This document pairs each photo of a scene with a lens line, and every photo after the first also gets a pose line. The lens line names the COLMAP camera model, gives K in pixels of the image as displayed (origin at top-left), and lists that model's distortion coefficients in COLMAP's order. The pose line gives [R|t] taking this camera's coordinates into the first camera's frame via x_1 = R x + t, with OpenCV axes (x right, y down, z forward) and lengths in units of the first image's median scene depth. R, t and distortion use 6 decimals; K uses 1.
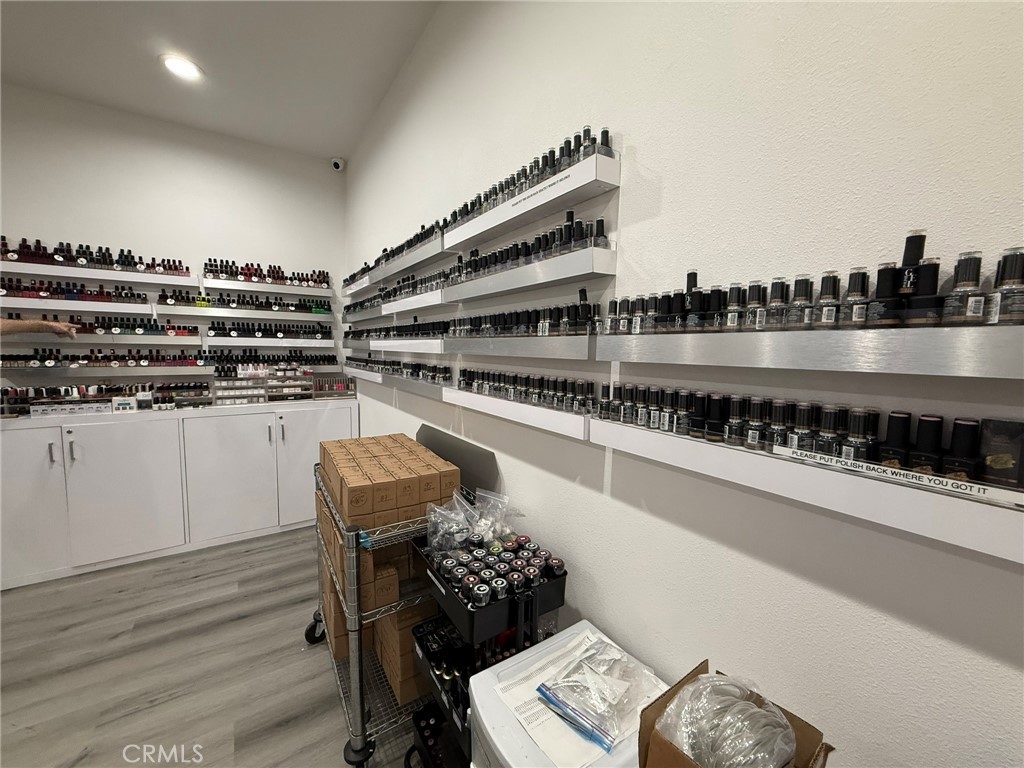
lens RADIAL K [[402.4, 0, 513.9], [0, 402.4, 386.5], [0, 0, 1]] dist [-0.007379, -0.000491]
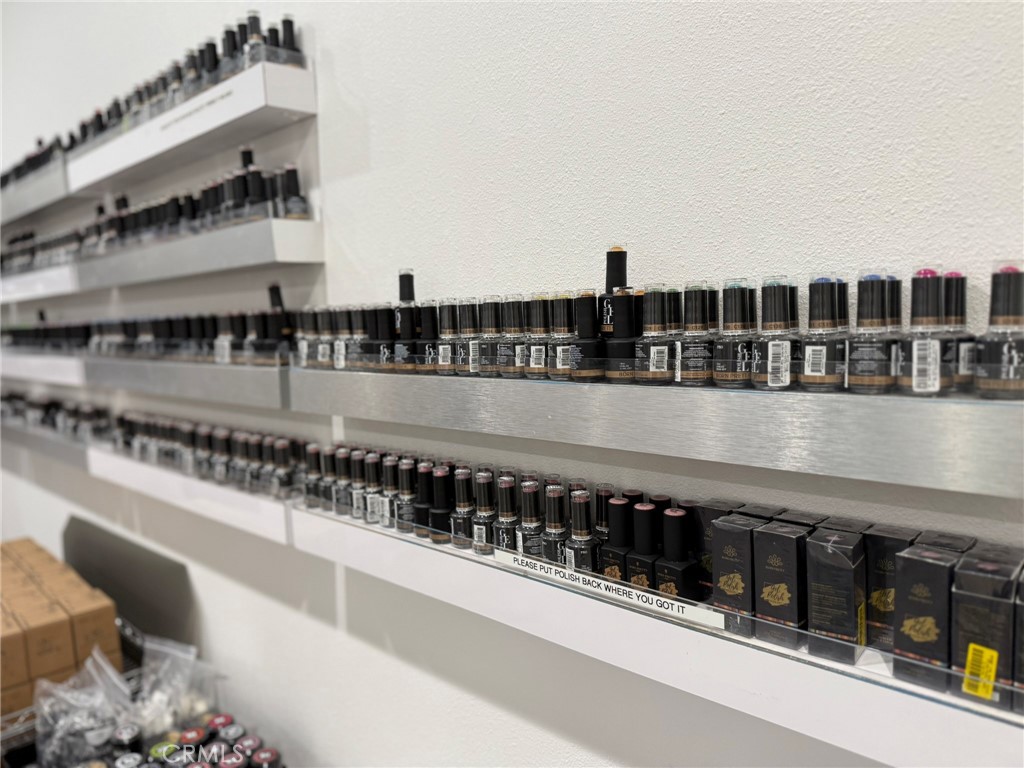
lens RADIAL K [[719.5, 0, 515.3], [0, 719.5, 387.6], [0, 0, 1]] dist [0.020229, -0.038490]
pose [[0.970380, -0.066118, 0.232360, 0.266070], [0.066853, 0.997752, 0.004719, -0.077827], [-0.232149, 0.010954, 0.972618, -0.103289]]
